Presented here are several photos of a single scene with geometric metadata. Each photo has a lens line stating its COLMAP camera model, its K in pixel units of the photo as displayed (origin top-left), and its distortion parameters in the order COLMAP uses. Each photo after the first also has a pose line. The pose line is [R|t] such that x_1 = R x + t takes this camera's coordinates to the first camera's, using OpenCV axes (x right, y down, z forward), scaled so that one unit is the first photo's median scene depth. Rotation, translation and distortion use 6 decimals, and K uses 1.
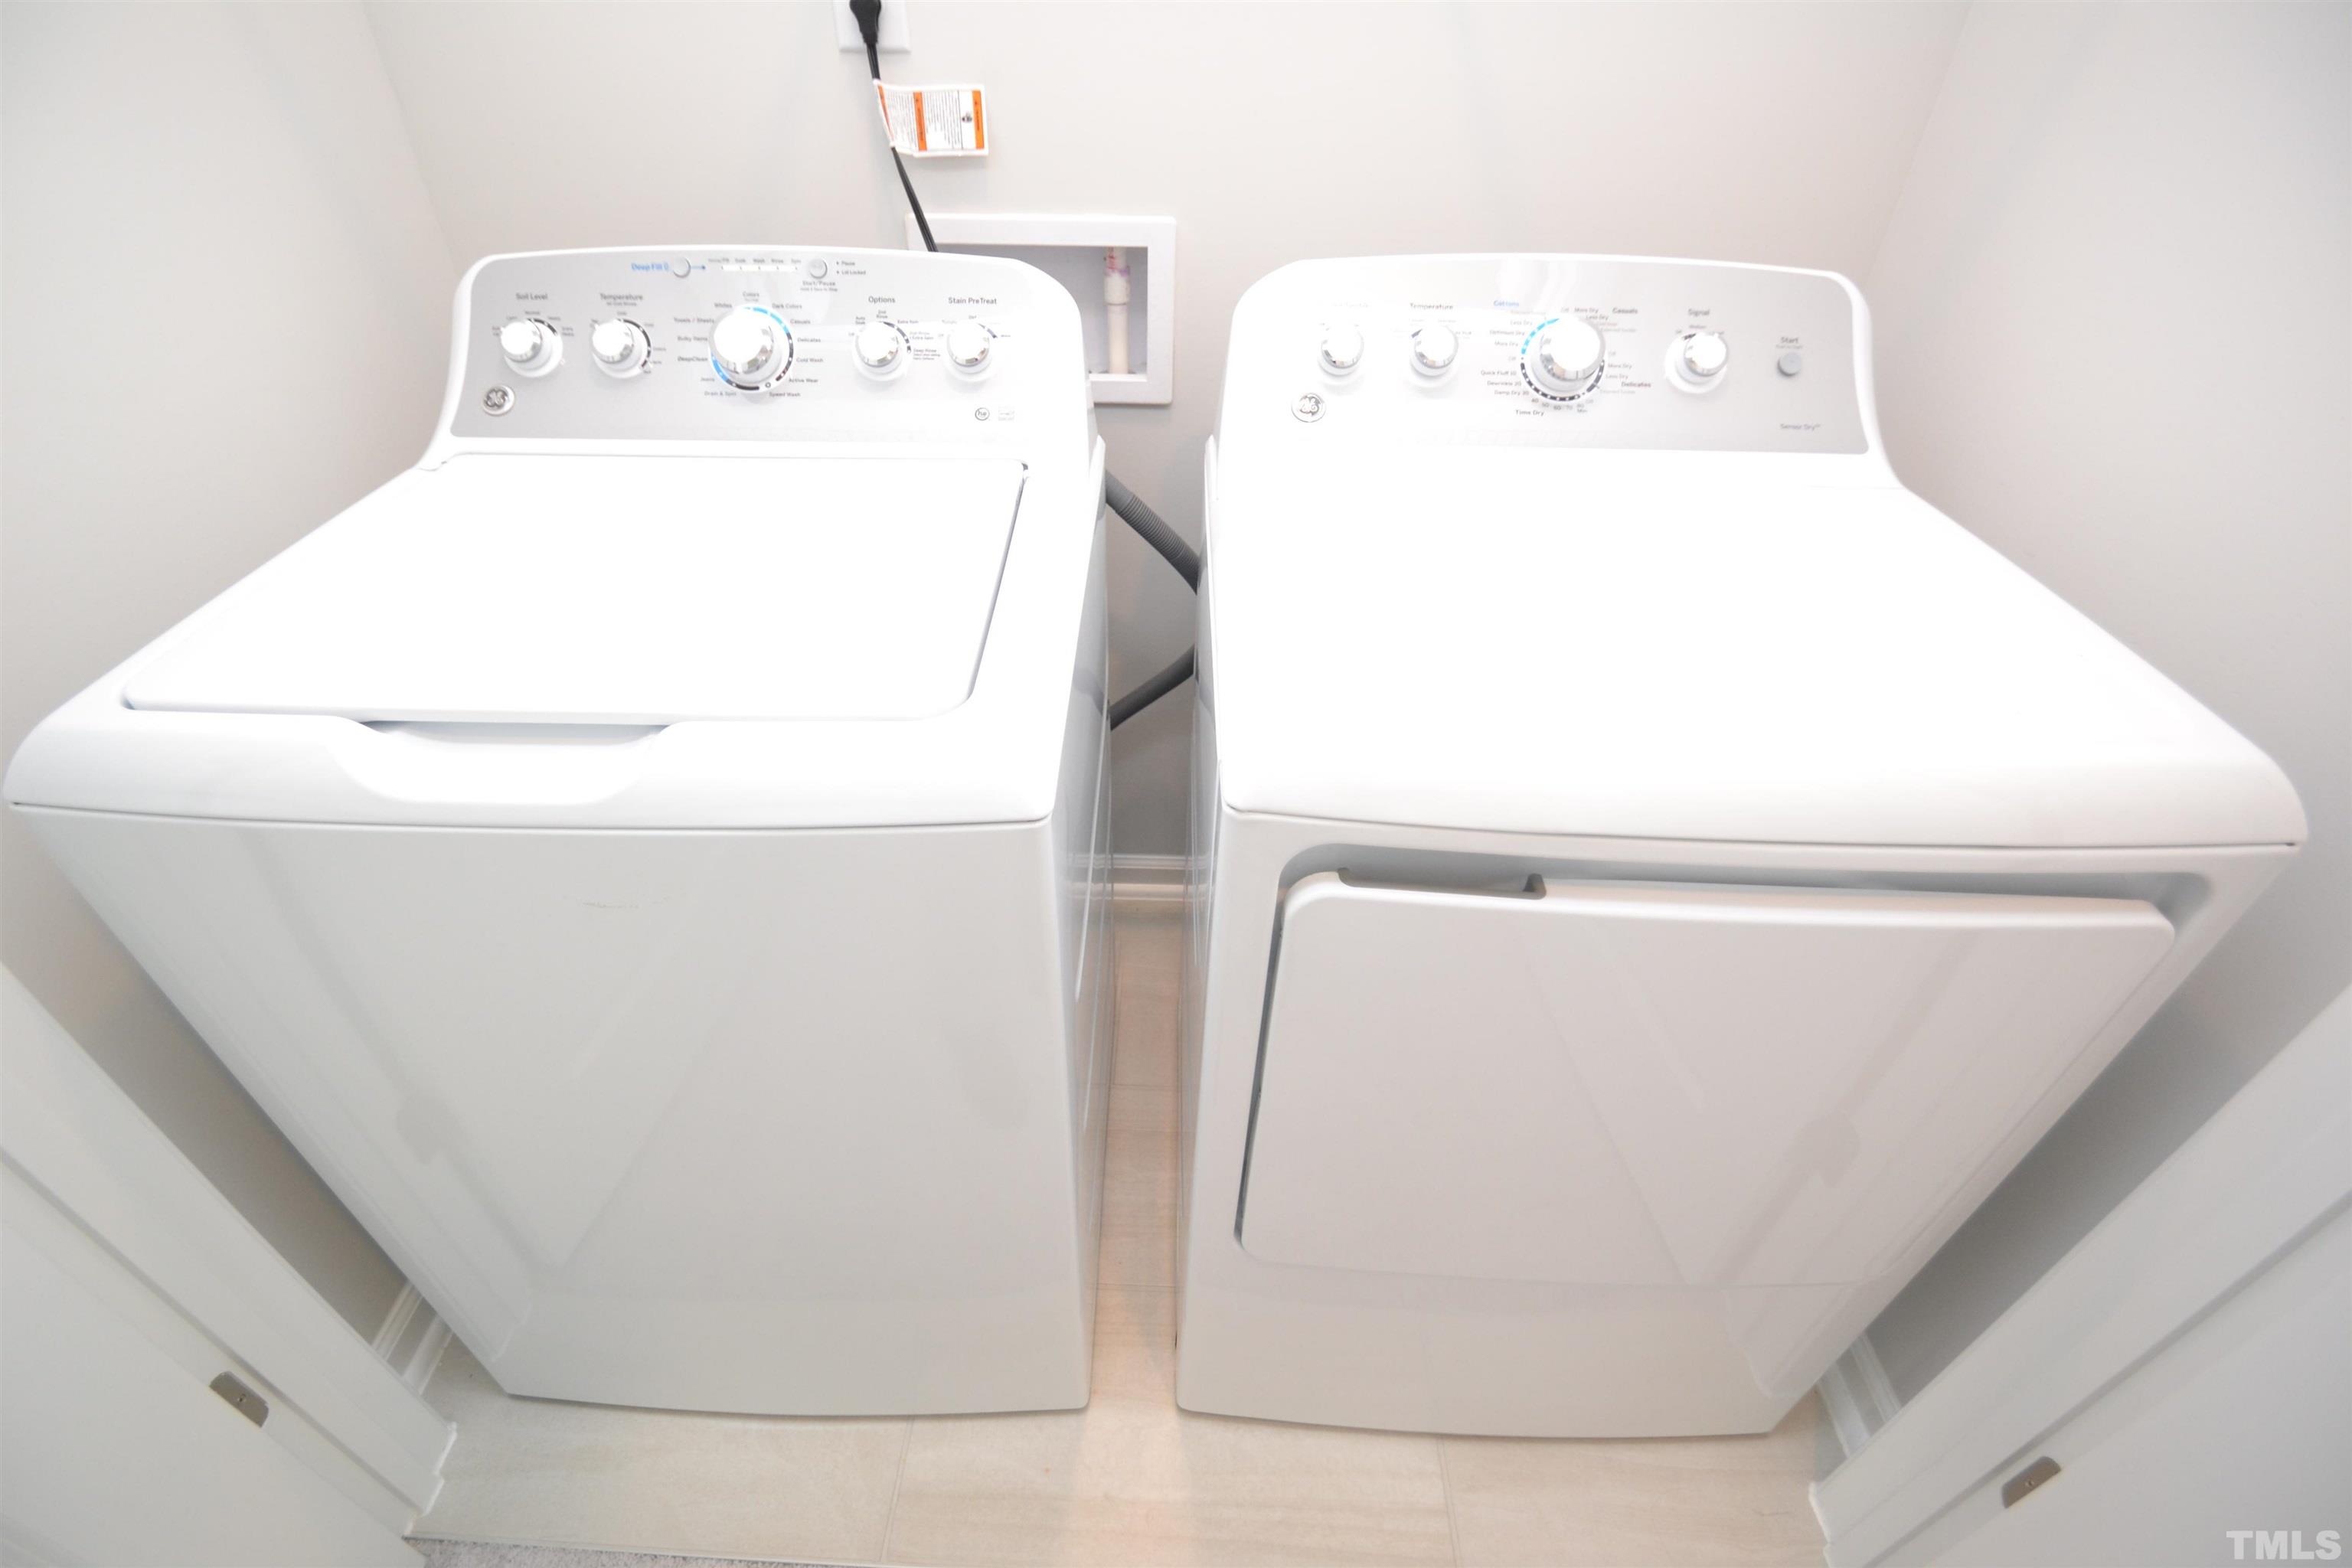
lens RADIAL K [[1039.4, 0, 1151.7], [0, 1039.4, 793.2], [0, 0, 1]] dist [0.015291, -0.016519]
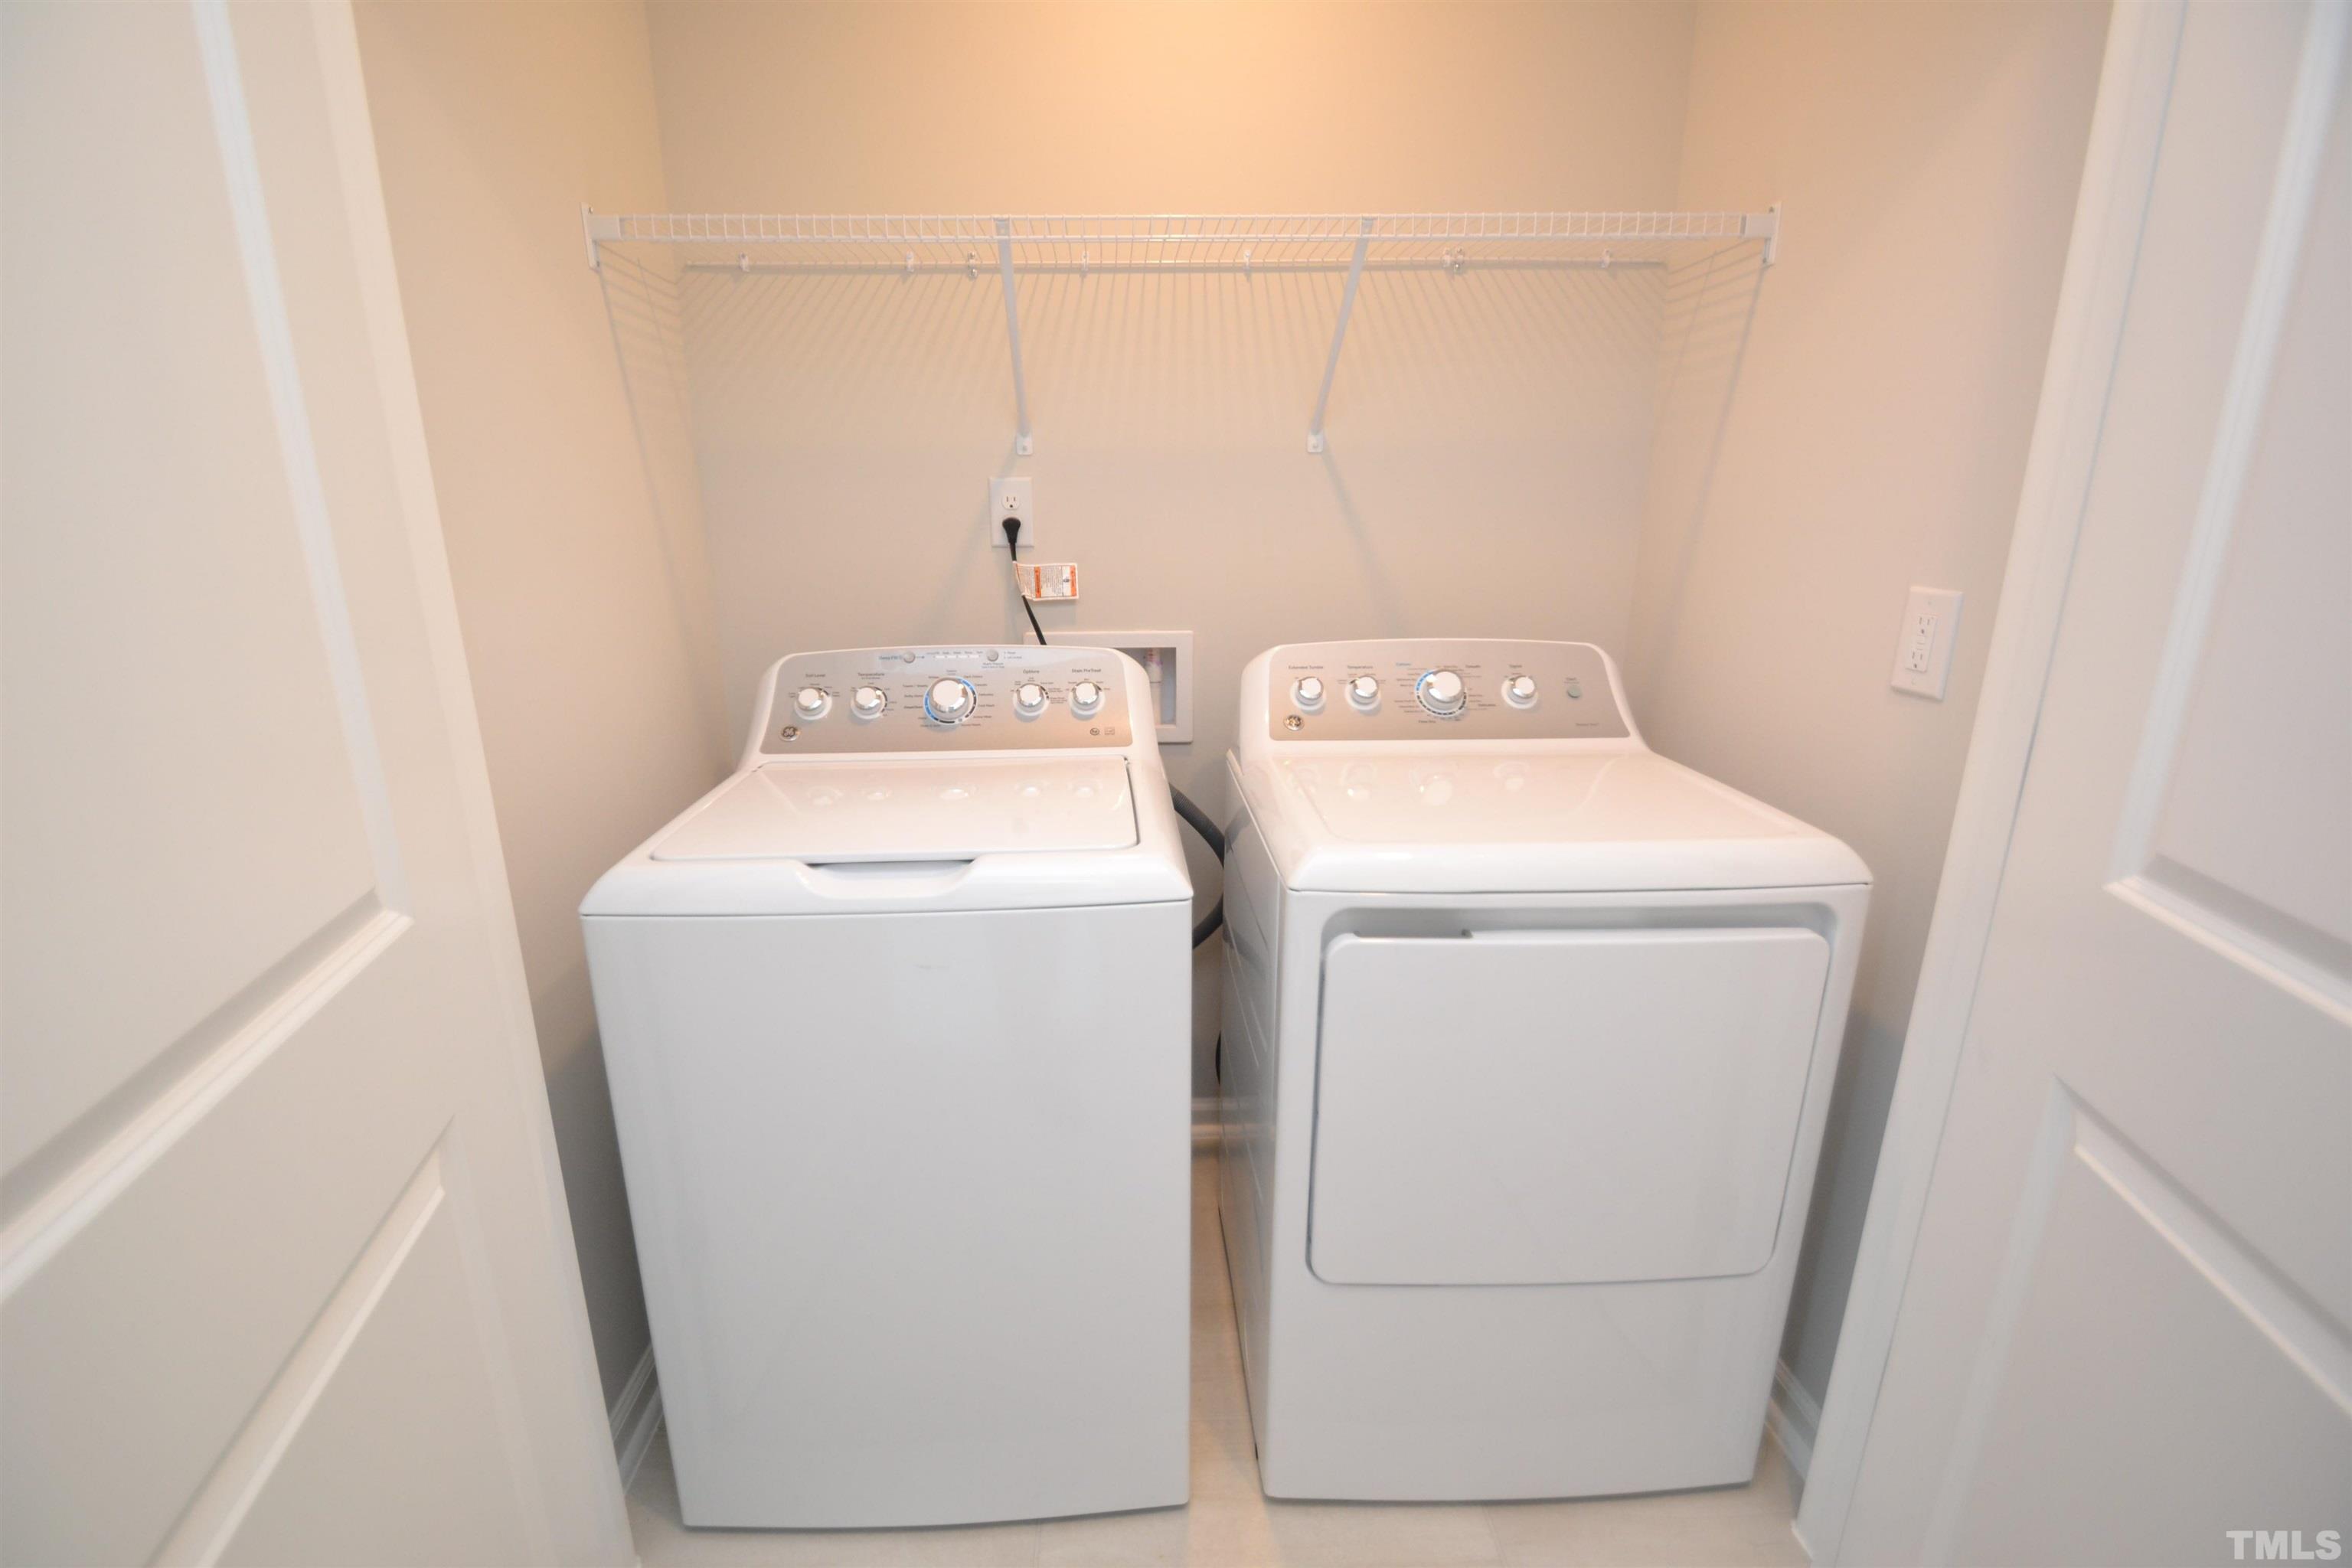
lens RADIAL K [[1043.0, 0, 1158.0], [0, 1043.0, 794.9], [0, 0, 1]] dist [0.010647, -0.011213]
pose [[0.997422, -0.033379, 0.063516, -0.168665], [0.054992, 0.924233, -0.377849, 0.340427], [-0.046092, 0.380368, 0.923686, -0.458907]]
